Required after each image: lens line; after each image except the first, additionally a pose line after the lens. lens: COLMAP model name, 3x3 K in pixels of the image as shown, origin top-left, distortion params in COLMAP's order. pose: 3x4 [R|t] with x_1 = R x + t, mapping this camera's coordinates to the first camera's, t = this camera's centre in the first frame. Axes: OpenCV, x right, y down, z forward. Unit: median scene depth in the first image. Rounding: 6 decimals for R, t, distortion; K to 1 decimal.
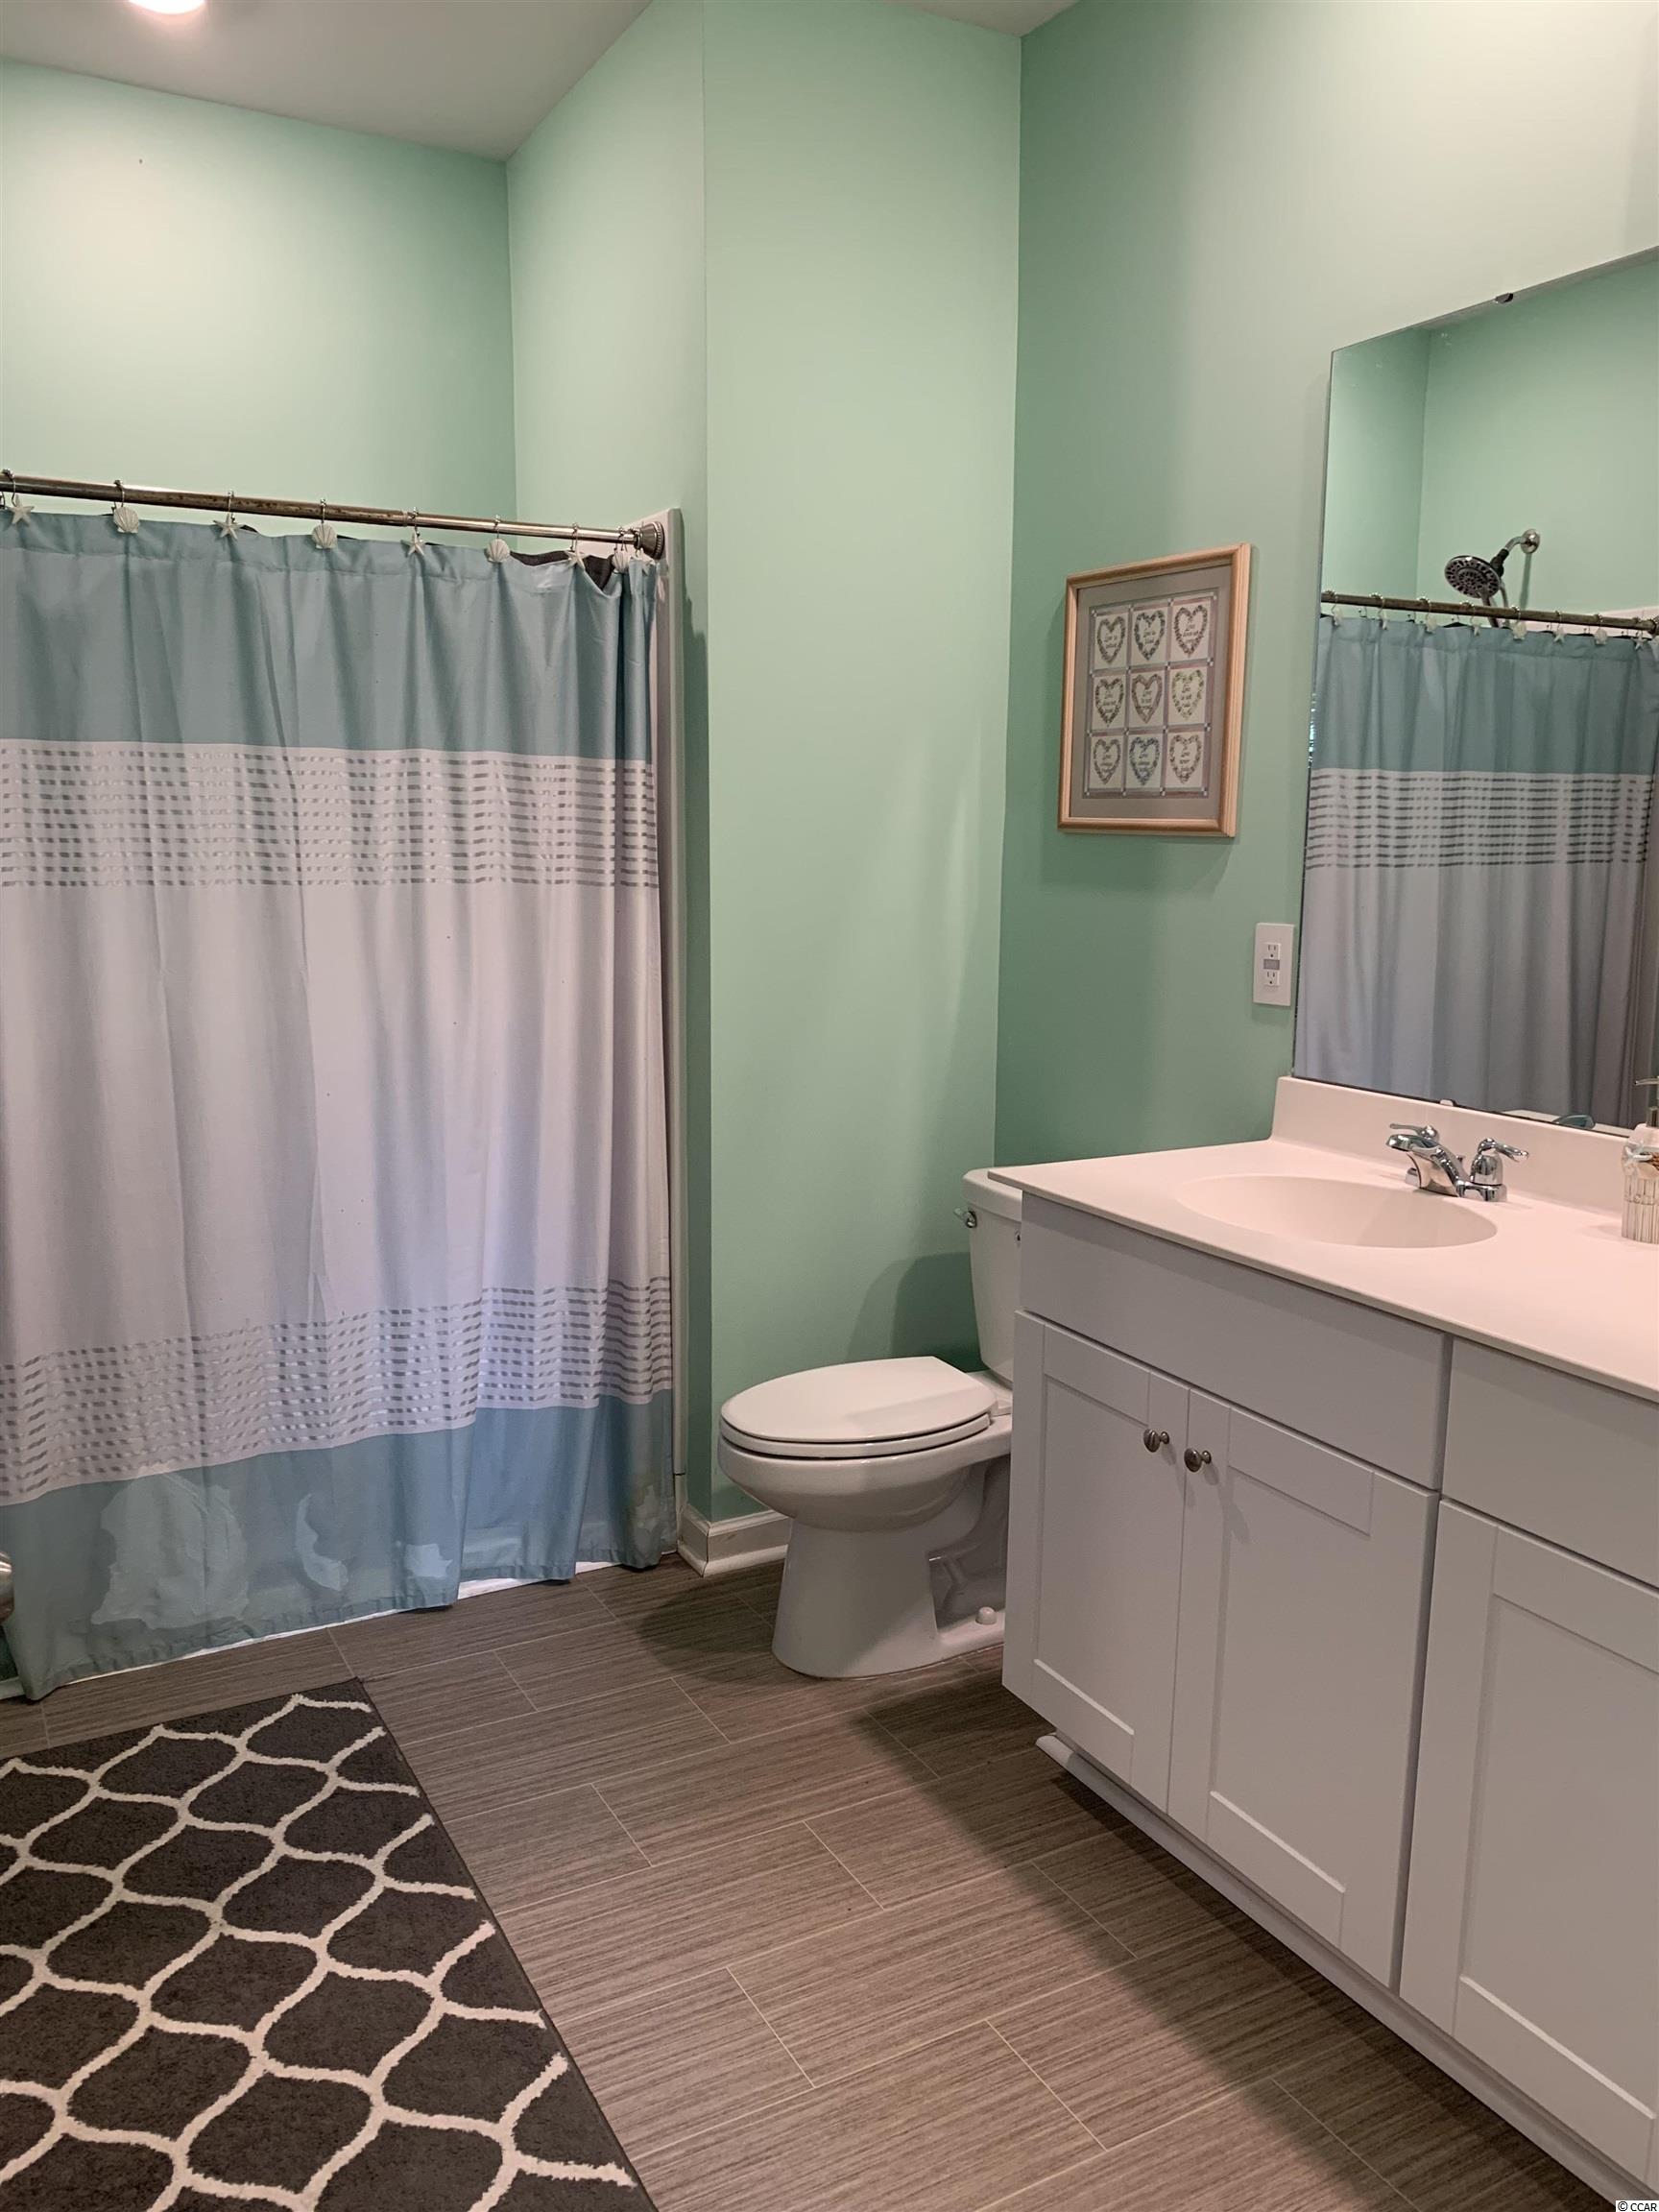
lens RADIAL K [[1675.3, 0, 829.5], [0, 1675.3, 1106.0], [0, 0, 1]] dist [0.075397, -0.100059]
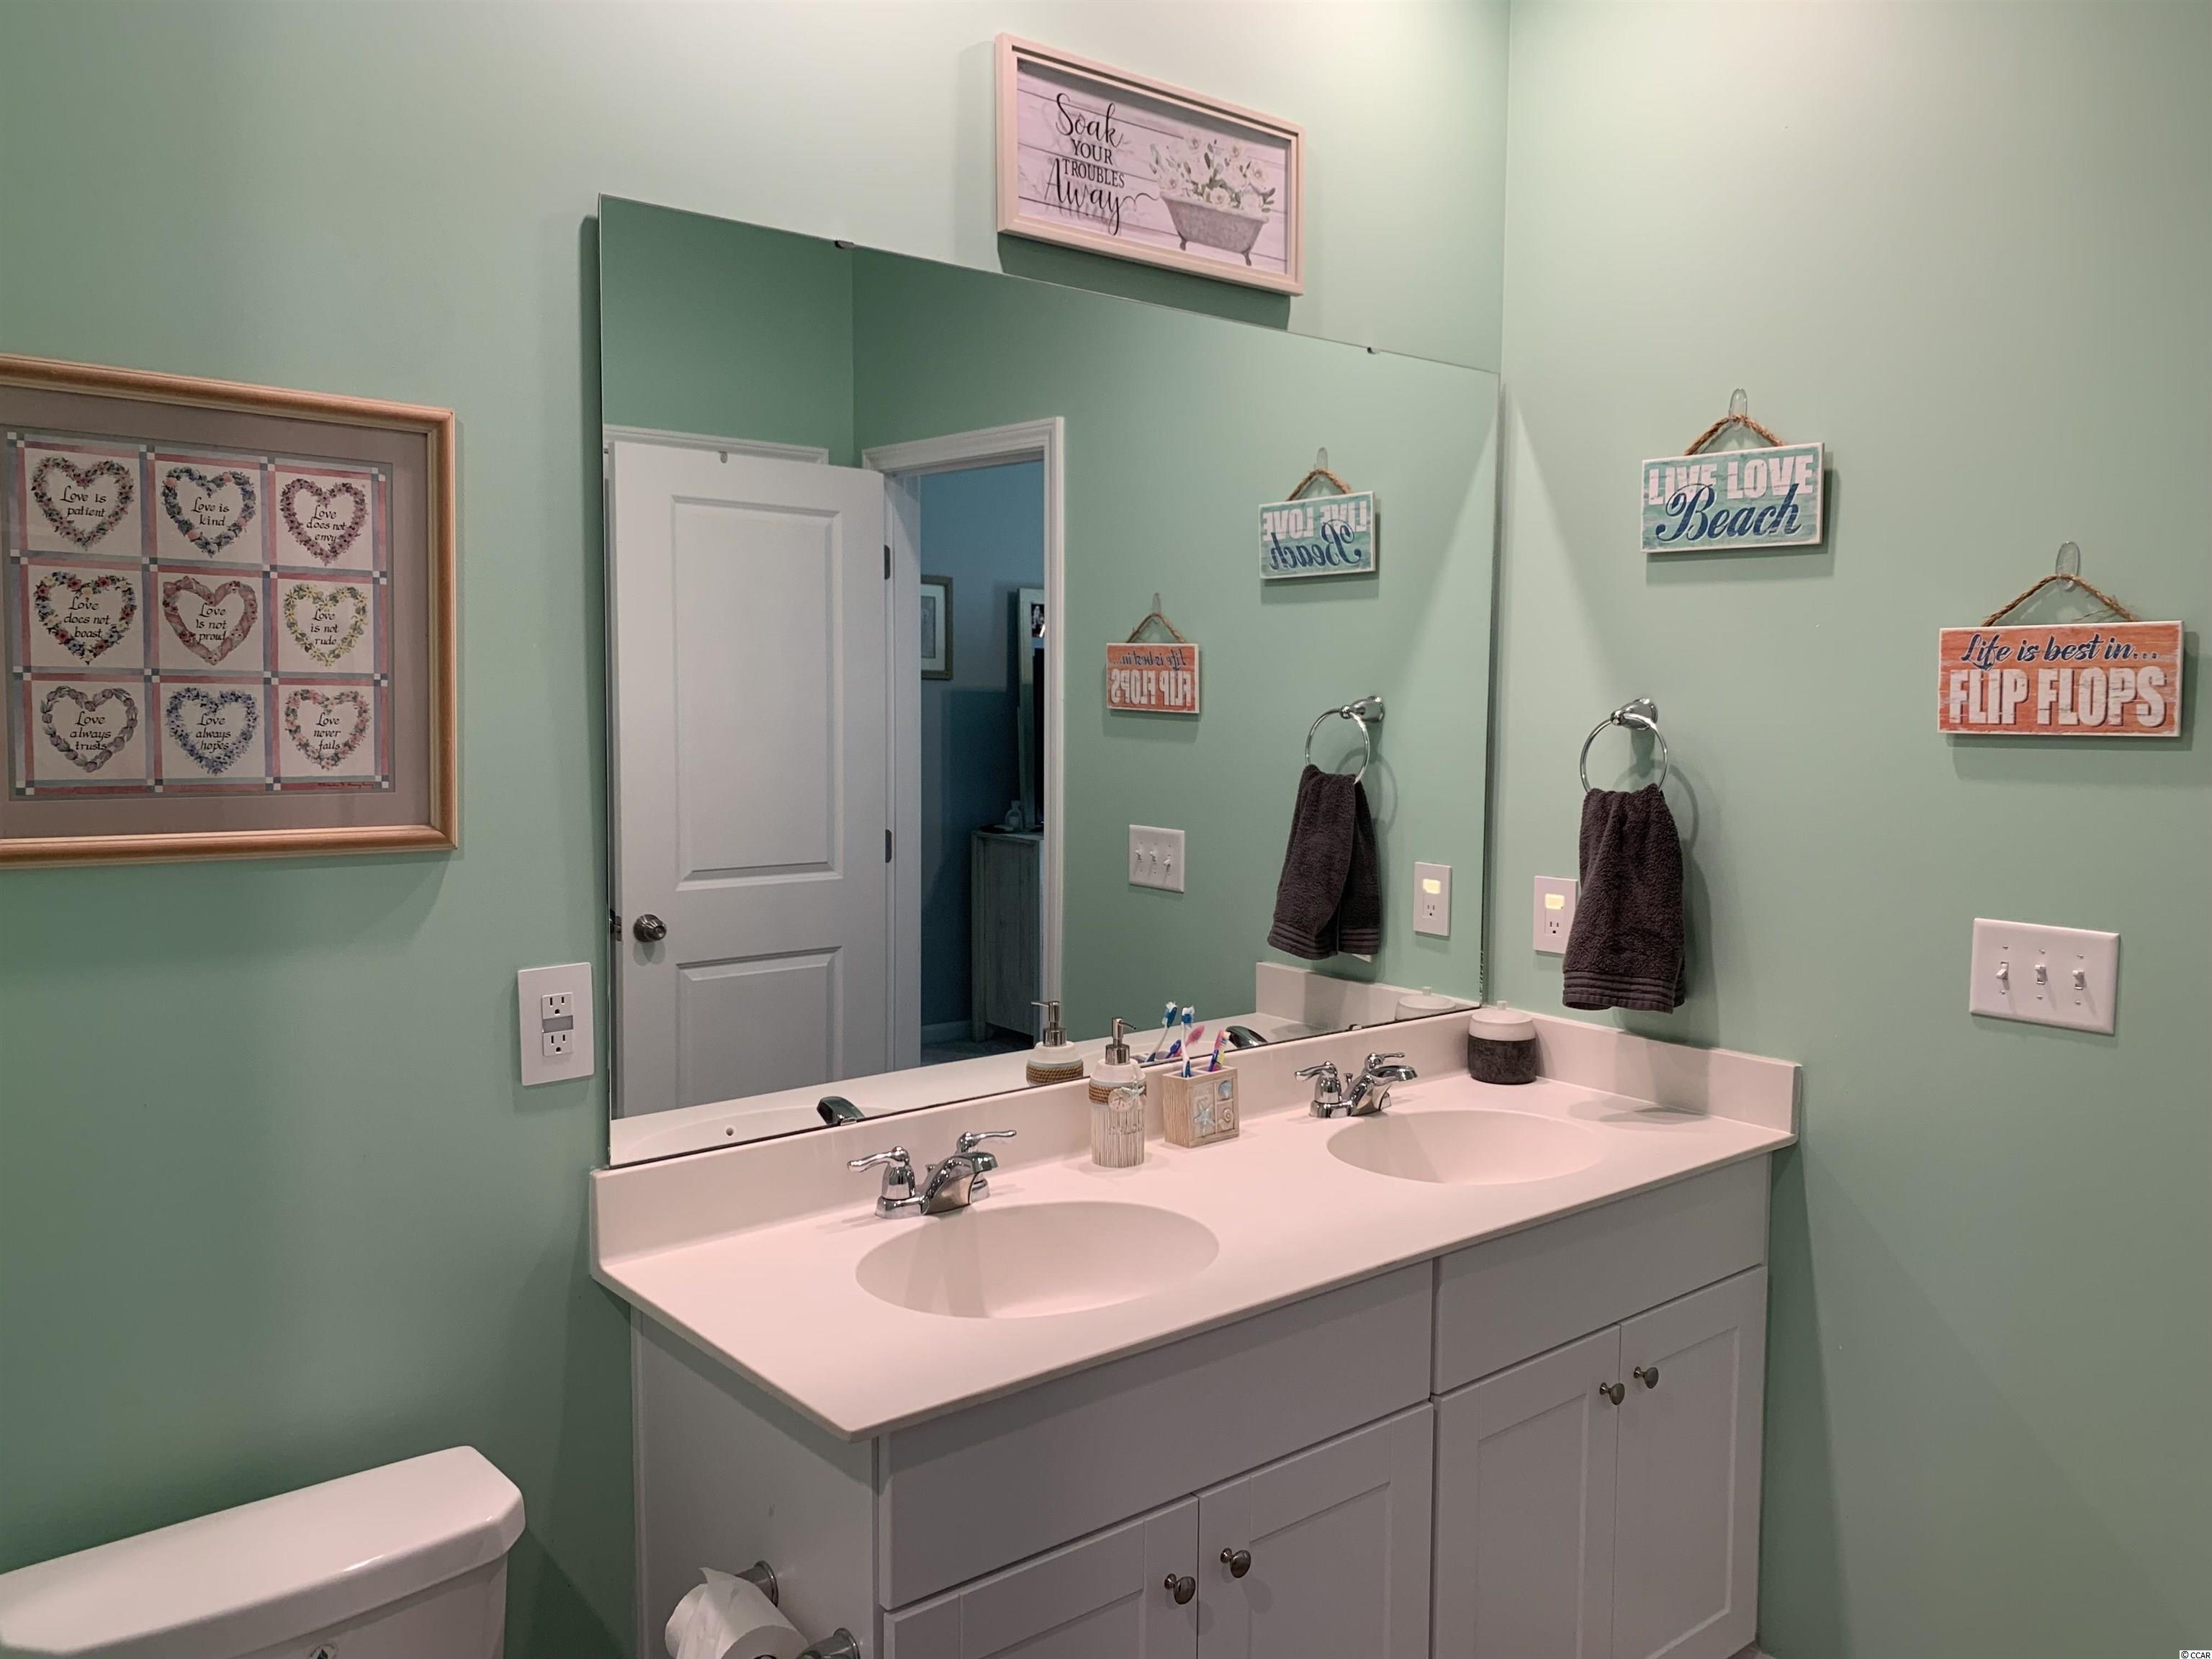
lens RADIAL K [[1675.3, 0, 1106.0], [0, 1675.3, 829.5], [0, 0, 1]] dist [0.075397, -0.100059]
pose [[-0.180147, -0.086093, 0.979865, -0.425119], [0.158191, 0.980660, 0.115246, -0.194733], [-0.970836, 0.175767, -0.163044, 0.827718]]
